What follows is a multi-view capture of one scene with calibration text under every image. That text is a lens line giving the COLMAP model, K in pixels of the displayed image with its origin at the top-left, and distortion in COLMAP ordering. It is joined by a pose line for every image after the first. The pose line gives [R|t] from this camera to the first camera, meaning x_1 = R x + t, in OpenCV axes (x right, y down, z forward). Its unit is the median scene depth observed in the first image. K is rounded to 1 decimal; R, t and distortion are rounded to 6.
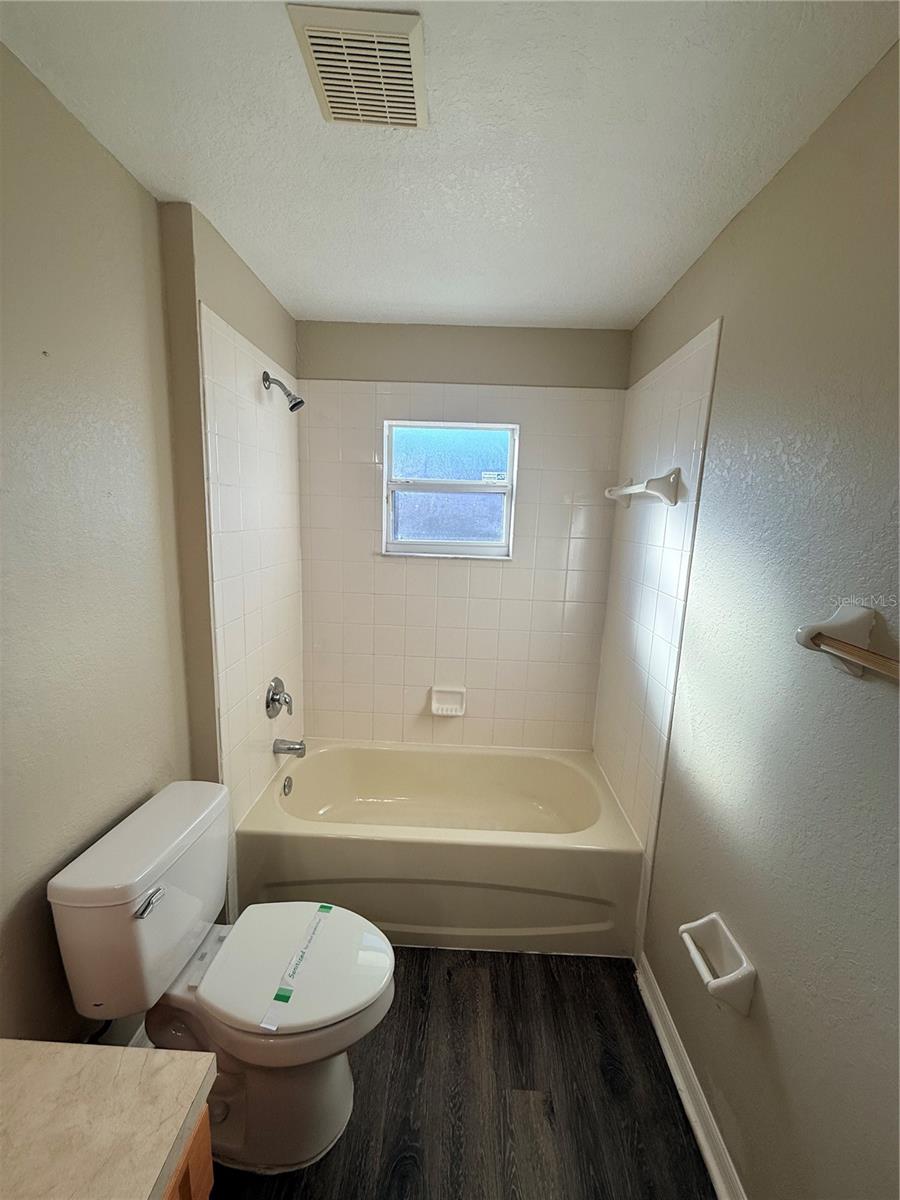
lens RADIAL K [[481.2, 0, 452.0], [0, 481.2, 601.2], [0, 0, 1]] dist [-0.001742, 0.000509]
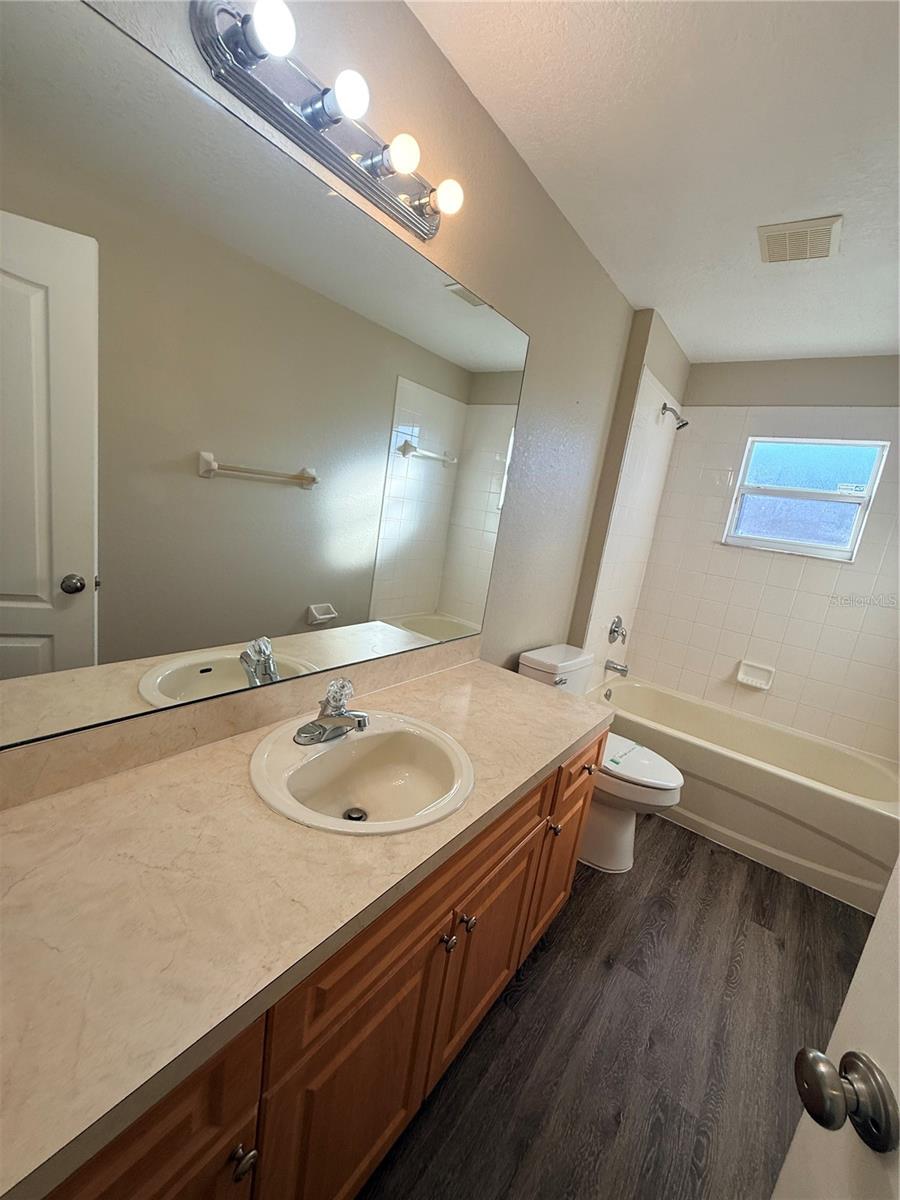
lens RADIAL K [[481.2, 0, 449.1], [0, 481.2, 598.0], [0, 0, 1]] dist [-0.001742, 0.000509]
pose [[0.804904, 0.194350, -0.560676, 0.012758], [-0.215106, 0.976143, 0.029561, 0.157604], [0.553046, 0.096811, 0.827507, -0.408733]]
